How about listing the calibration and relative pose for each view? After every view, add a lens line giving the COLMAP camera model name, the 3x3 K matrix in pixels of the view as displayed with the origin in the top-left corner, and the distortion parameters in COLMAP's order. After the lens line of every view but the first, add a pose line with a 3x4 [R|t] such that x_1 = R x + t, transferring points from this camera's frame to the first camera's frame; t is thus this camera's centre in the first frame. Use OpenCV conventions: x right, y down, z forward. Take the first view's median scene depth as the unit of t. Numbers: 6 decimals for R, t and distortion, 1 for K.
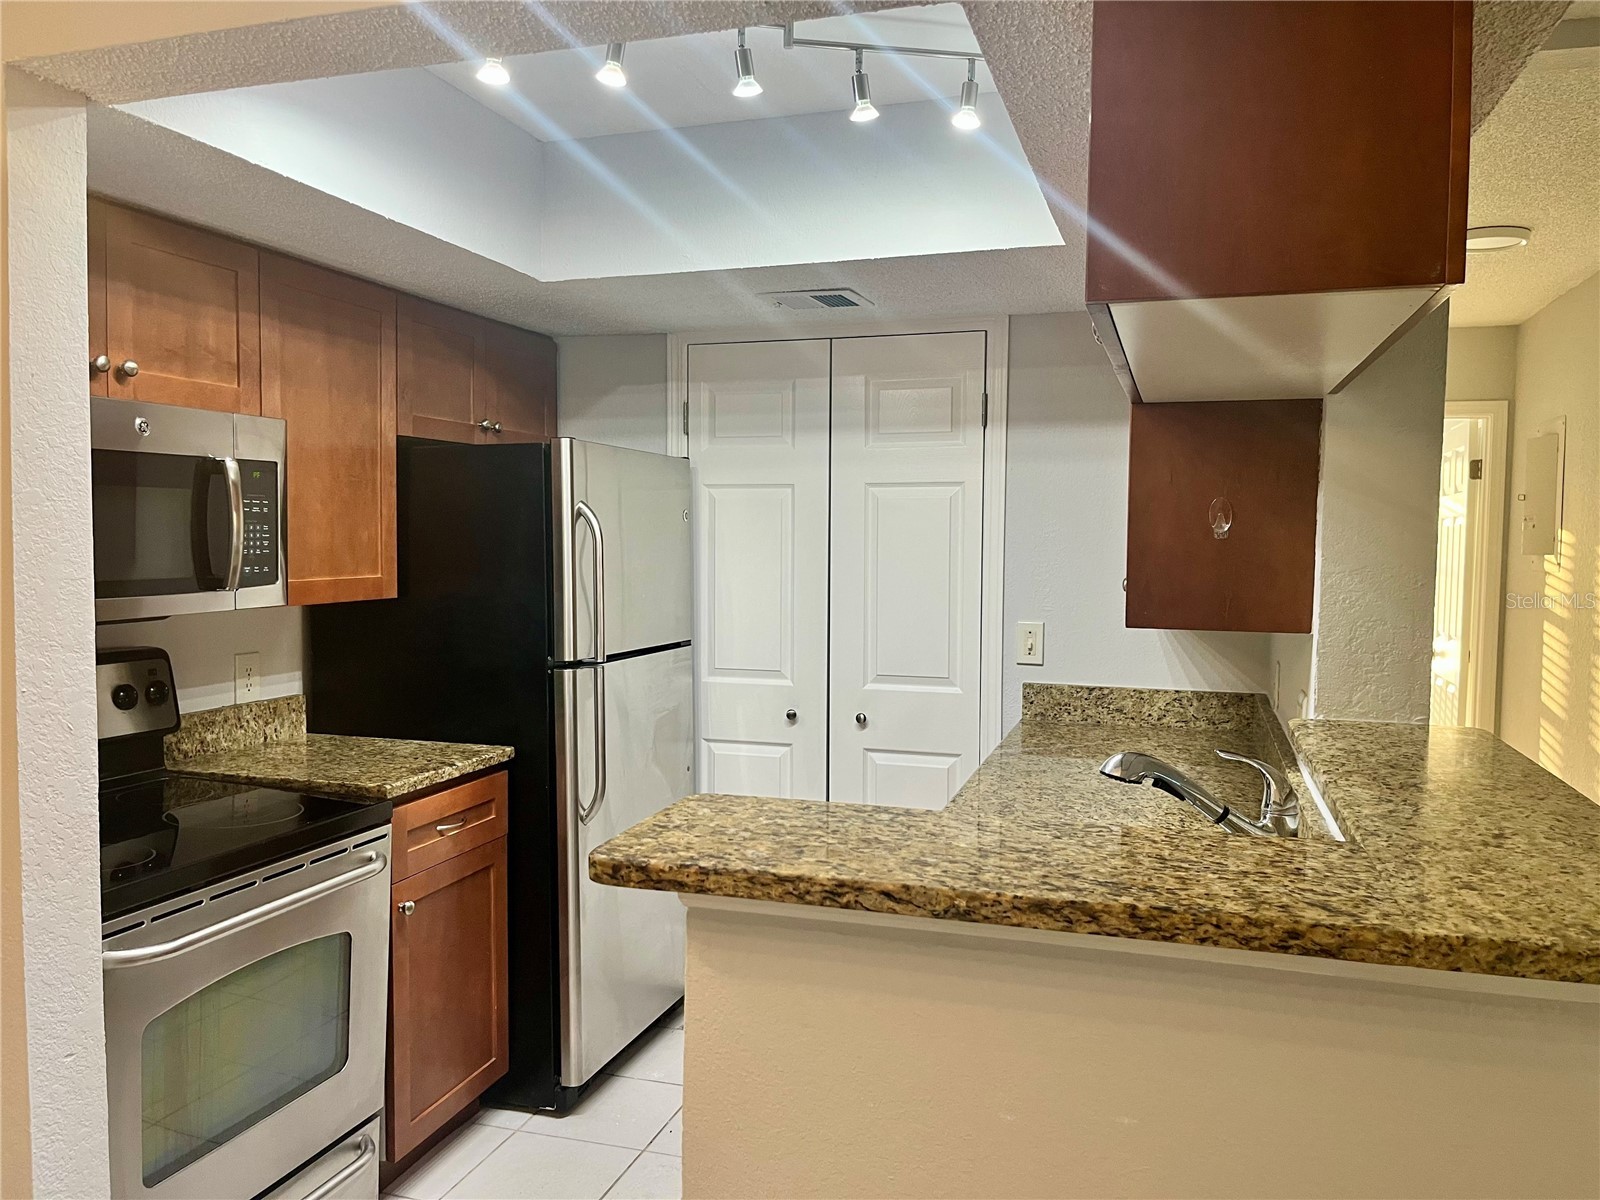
lens RADIAL K [[1211.3, 0, 800.0], [0, 1211.3, 600.0], [0, 0, 1]] dist [0.084840, -0.098358]
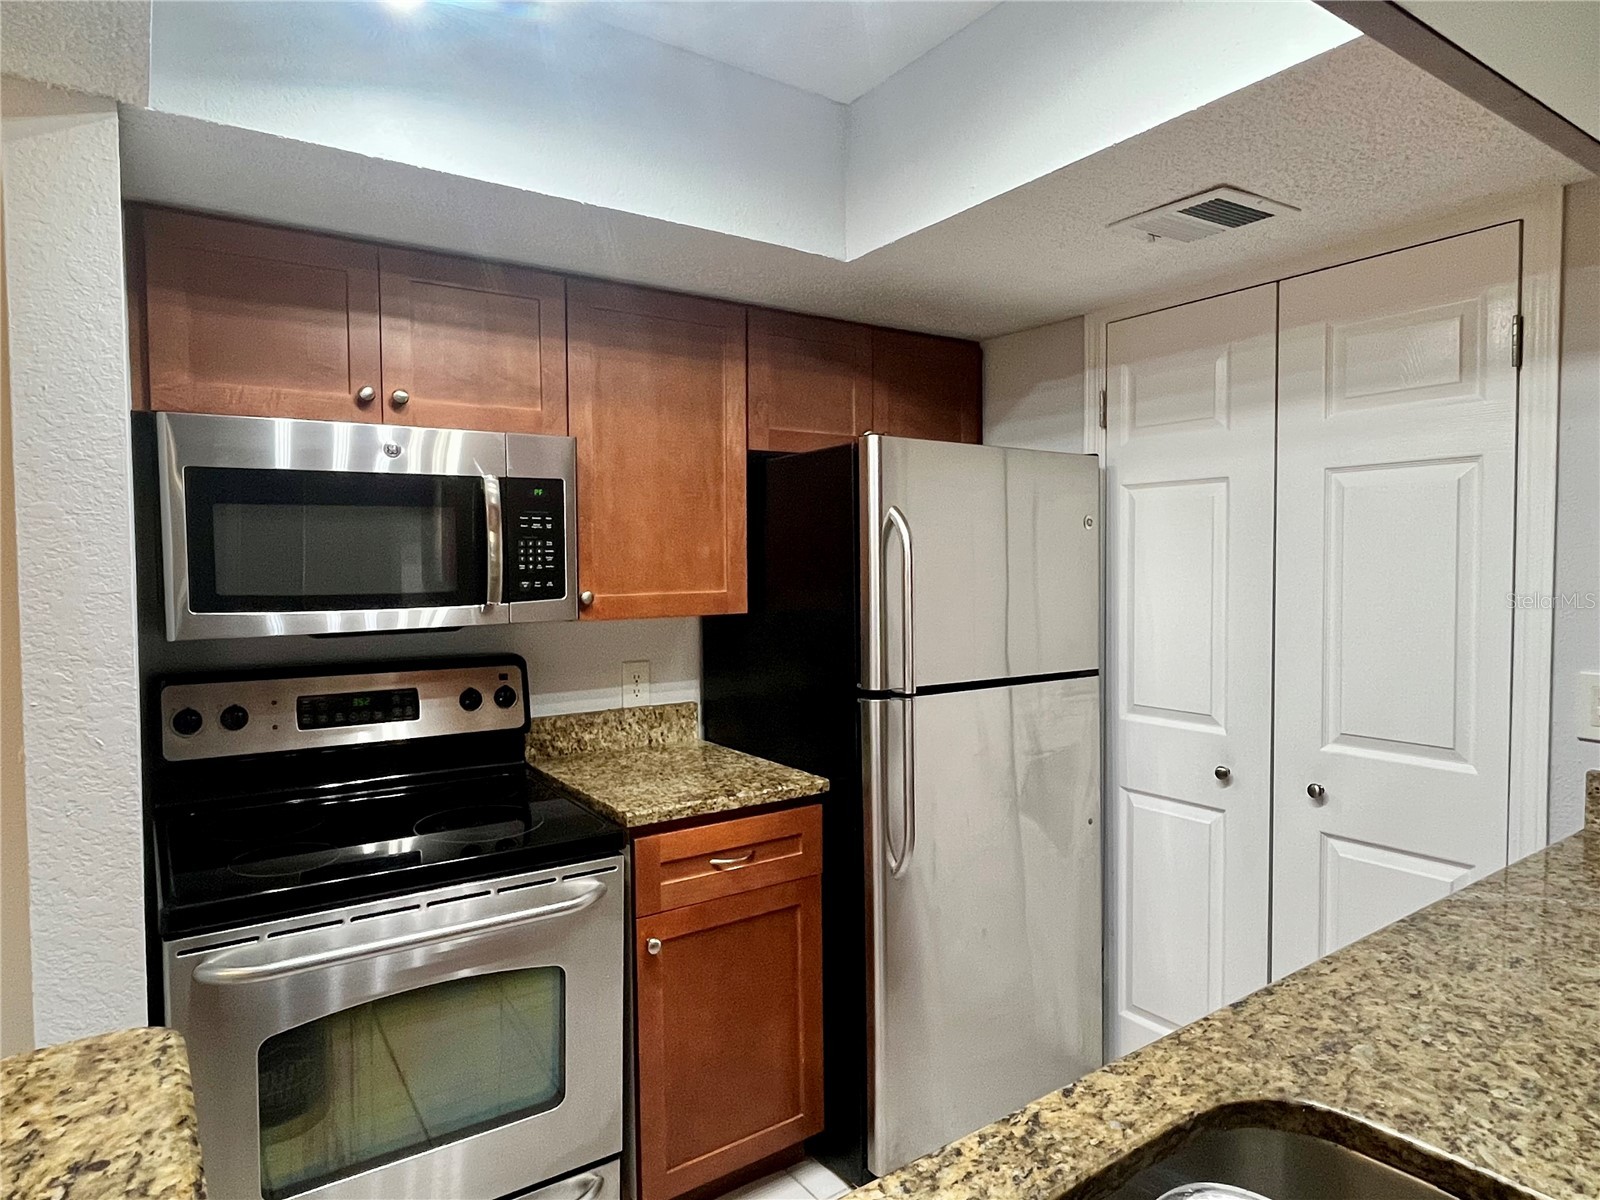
lens RADIAL K [[954.0, 0, 800.0], [0, 954.0, 600.0], [0, 0, 1]] dist [-0.000924, -0.000334]
pose [[0.793256, 0.012961, -0.608751, 0.184911], [-0.019268, 0.999807, -0.003821, -0.011142], [0.608584, 0.014761, 0.793352, 0.426443]]
